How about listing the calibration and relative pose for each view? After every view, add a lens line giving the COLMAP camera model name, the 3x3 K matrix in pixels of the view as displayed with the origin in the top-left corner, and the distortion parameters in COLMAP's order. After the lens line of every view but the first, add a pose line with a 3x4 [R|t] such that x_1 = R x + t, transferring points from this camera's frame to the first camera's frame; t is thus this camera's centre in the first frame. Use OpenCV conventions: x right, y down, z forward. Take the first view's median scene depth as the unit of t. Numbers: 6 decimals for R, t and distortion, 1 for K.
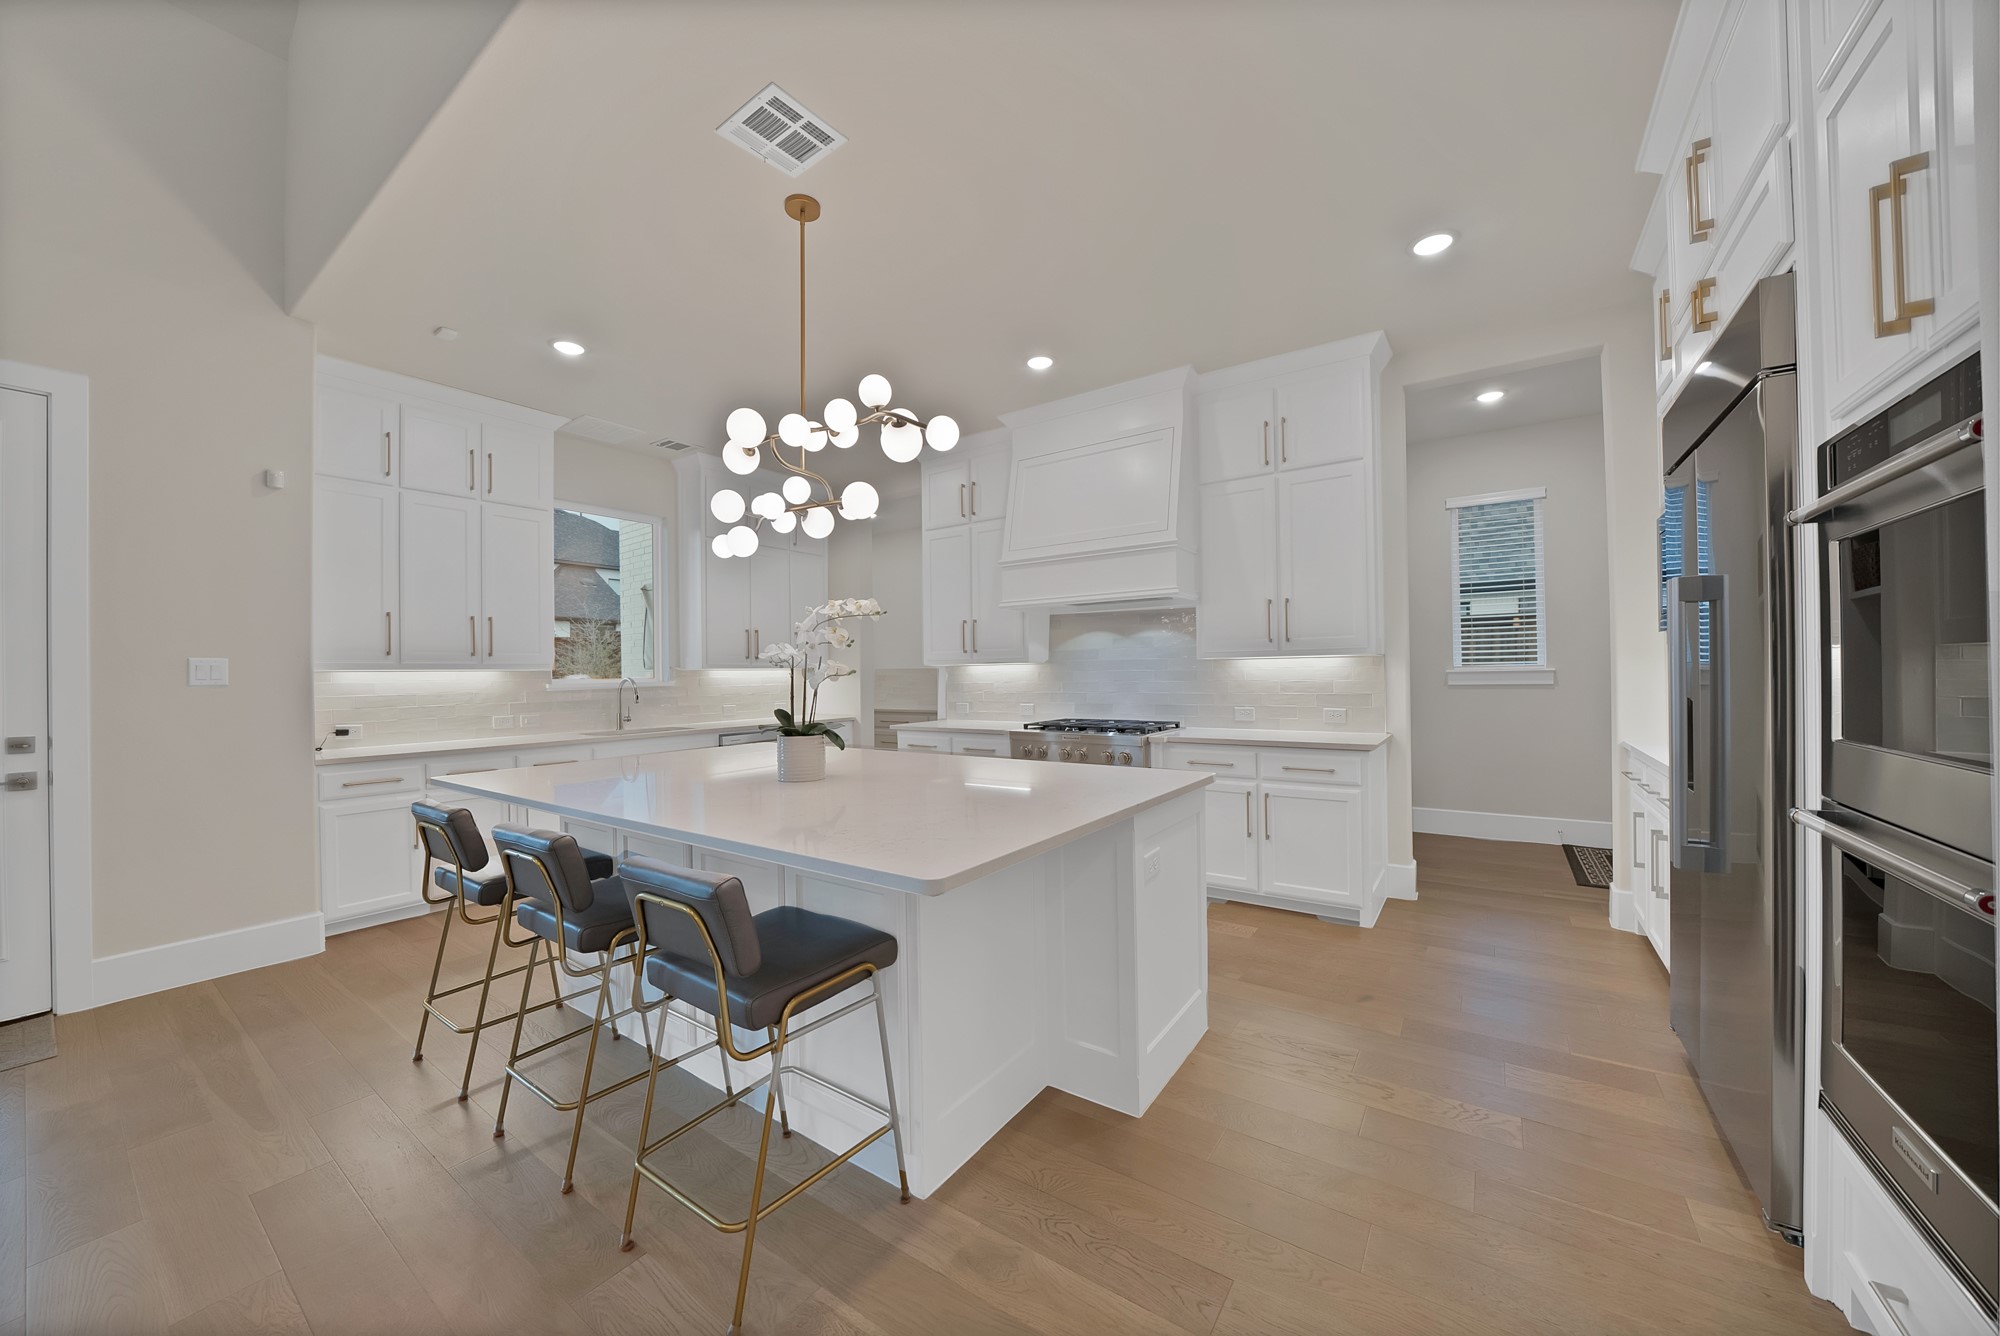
lens RADIAL K [[730.0, 0, 1003.3], [0, 730.0, 674.3], [0, 0, 1]] dist [-0.015503, 0.000350]
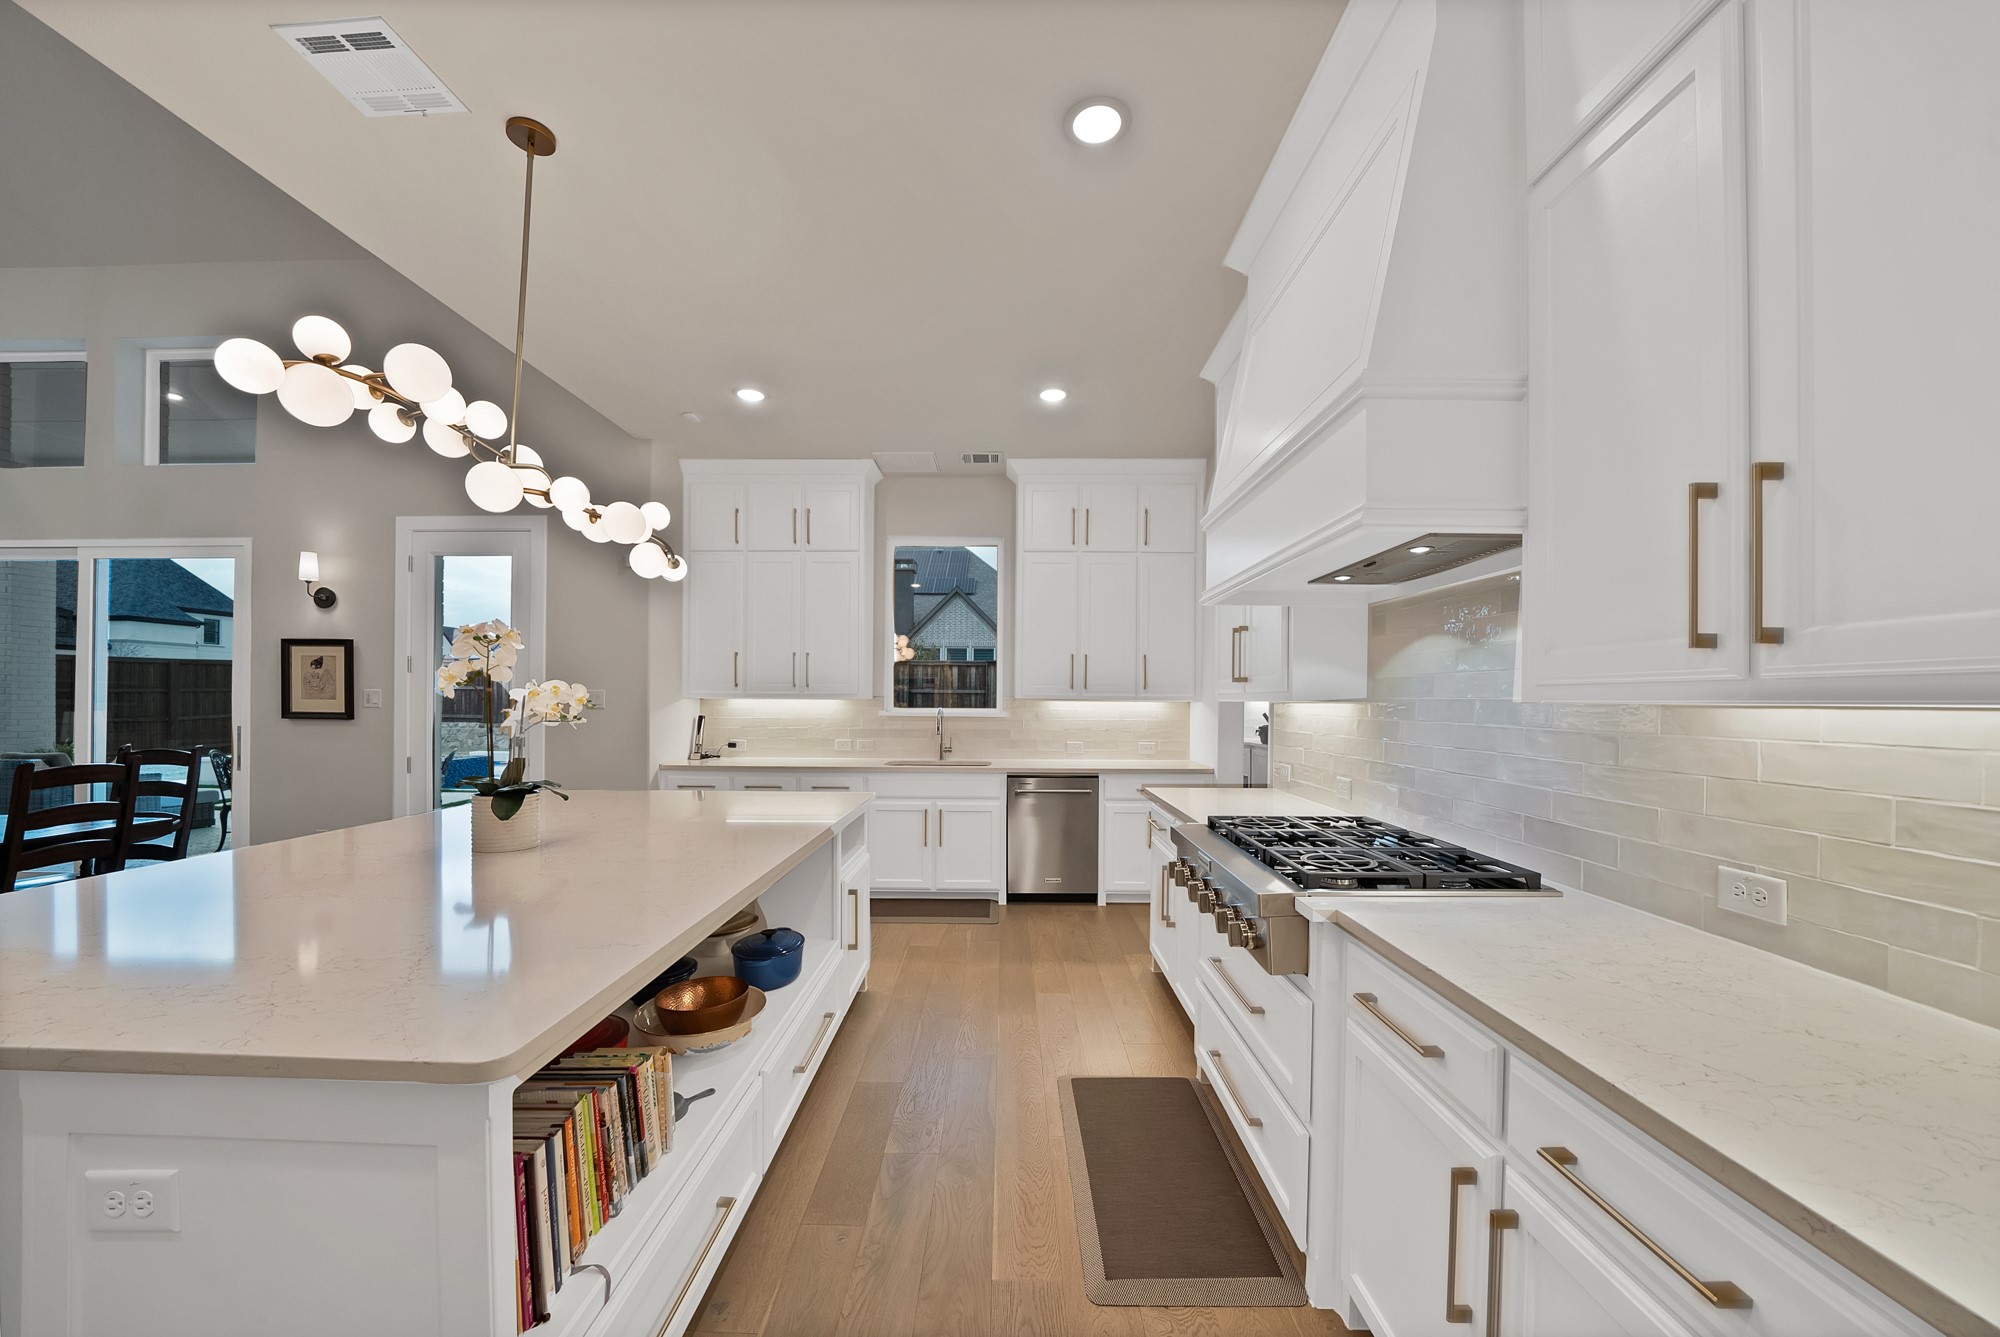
lens RADIAL K [[751.8, 0, 996.8], [0, 751.8, 693.4], [0, 0, 1]] dist [-0.014920, 0.000068]
pose [[0.545565, 0.010155, -0.838007, 0.722529], [-0.015196, 0.999882, 0.002223, -0.035069], [0.837931, 0.011521, 0.545655, 0.987345]]
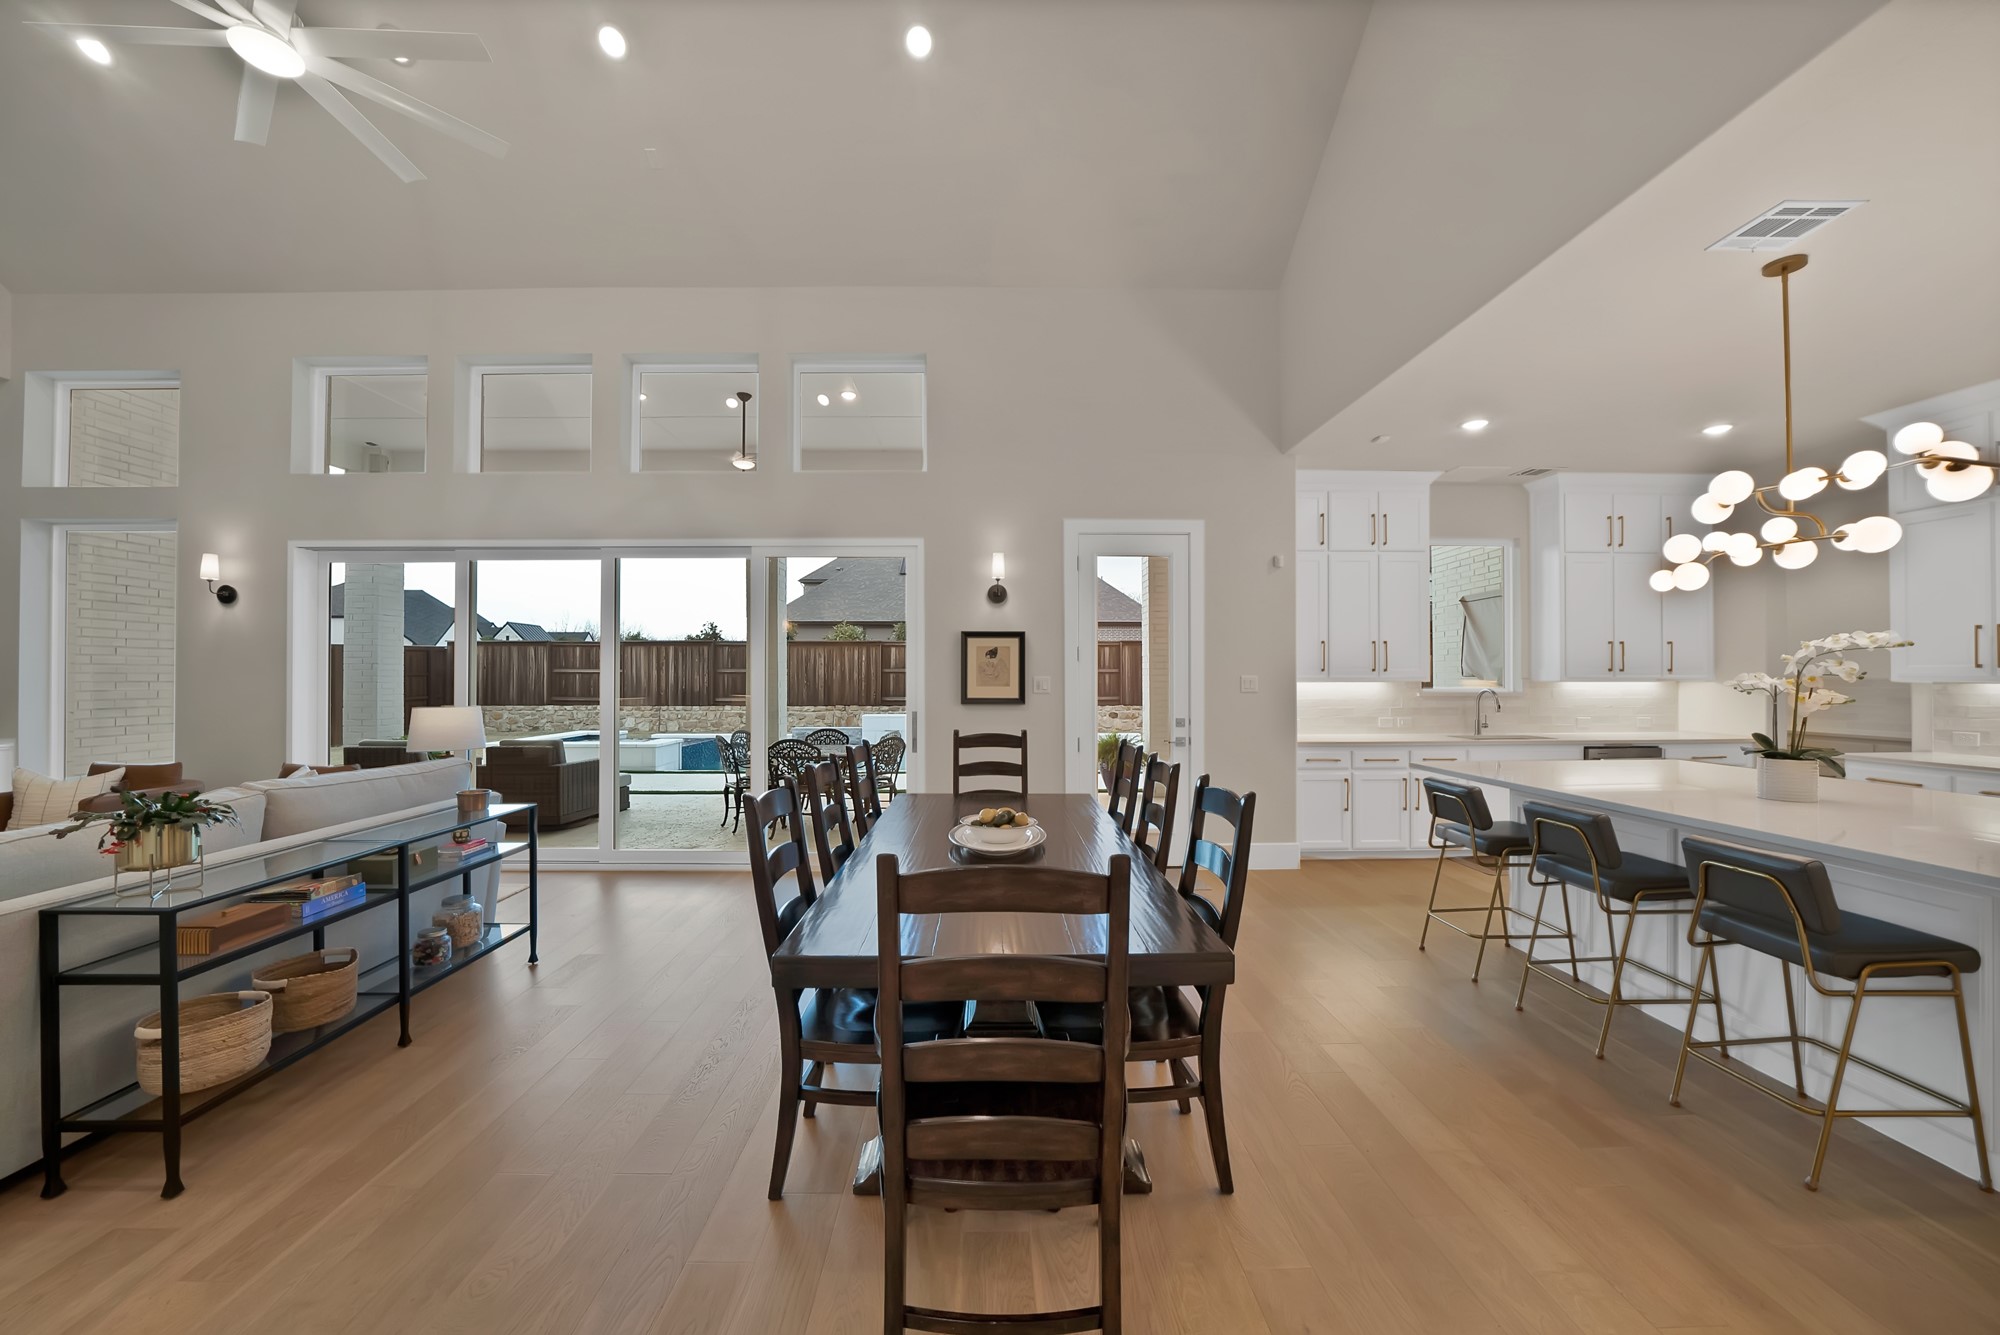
lens RADIAL K [[730.0, 0, 1003.3], [0, 730.0, 673.8], [0, 0, 1]] dist [-0.015503, 0.000350]
pose [[0.581789, 0.007850, -0.813302, -0.080194], [-0.007713, 0.999962, 0.004134, -0.033498], [0.813303, 0.003867, 0.581827, -0.498846]]
